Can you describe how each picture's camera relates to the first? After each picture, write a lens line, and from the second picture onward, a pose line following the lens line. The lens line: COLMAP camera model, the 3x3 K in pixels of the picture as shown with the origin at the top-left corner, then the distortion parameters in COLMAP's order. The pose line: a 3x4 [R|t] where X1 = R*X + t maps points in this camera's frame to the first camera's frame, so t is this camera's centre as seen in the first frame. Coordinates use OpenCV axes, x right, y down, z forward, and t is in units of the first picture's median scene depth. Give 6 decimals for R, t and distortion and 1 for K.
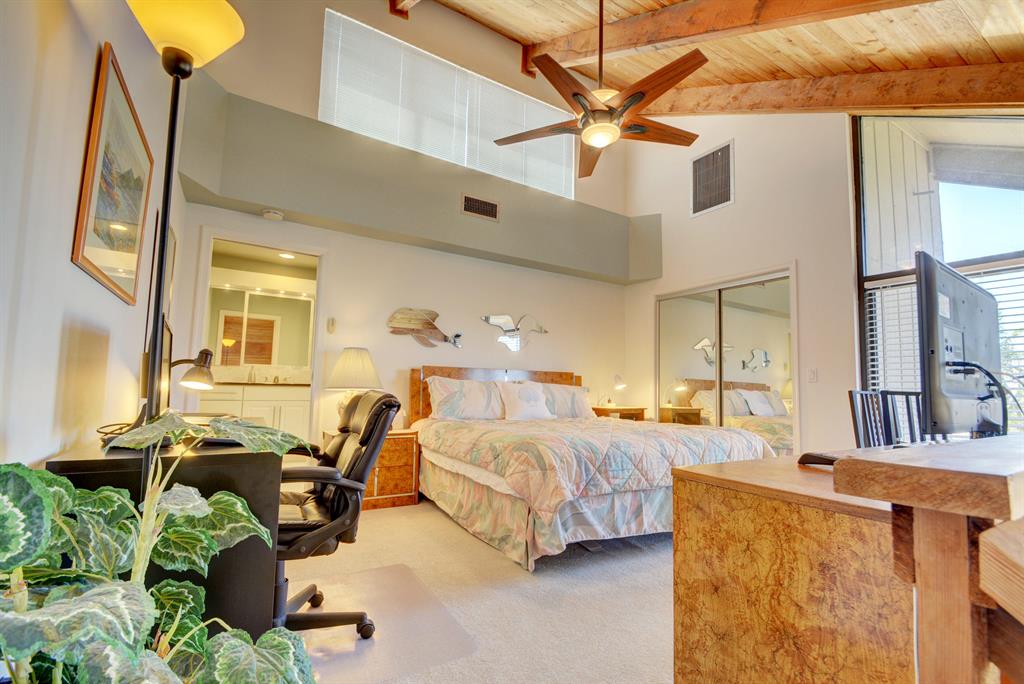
lens RADIAL K [[452.2, 0, 515.1], [0, 452.2, 340.6], [0, 0, 1]] dist [0.010567, -0.012639]
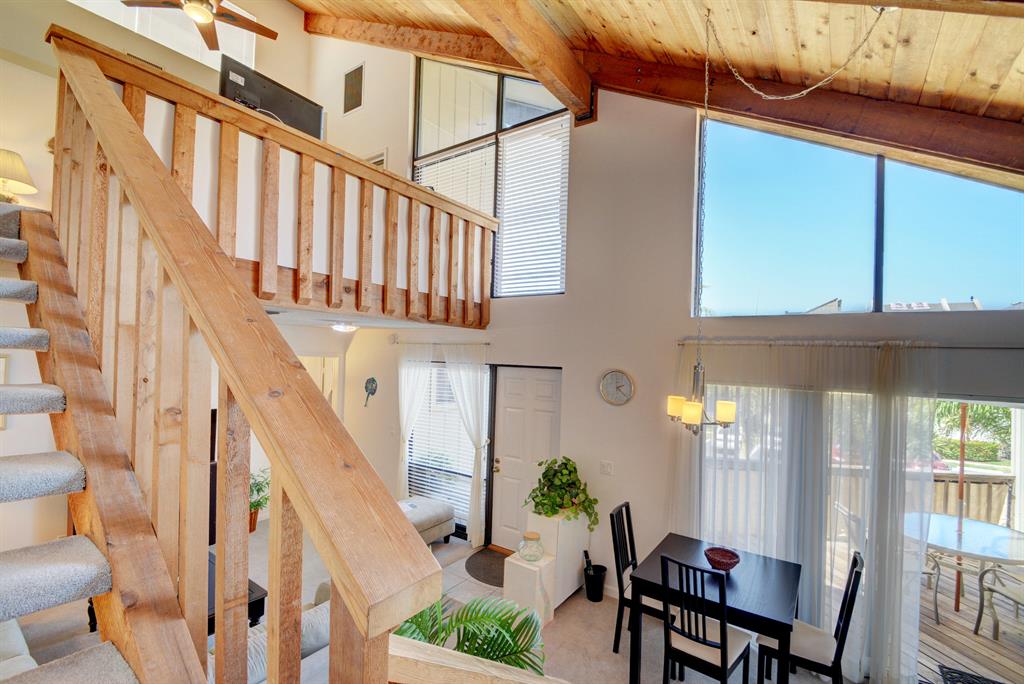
lens RADIAL K [[452.2, 0, 513.2], [0, 452.2, 347.5], [0, 0, 1]] dist [0.010567, -0.012639]
pose [[0.921017, 0.009655, 0.389403, 0.445886], [-0.045972, 0.995400, 0.084052, 0.375031], [-0.386800, -0.095315, 0.917224, -0.700602]]
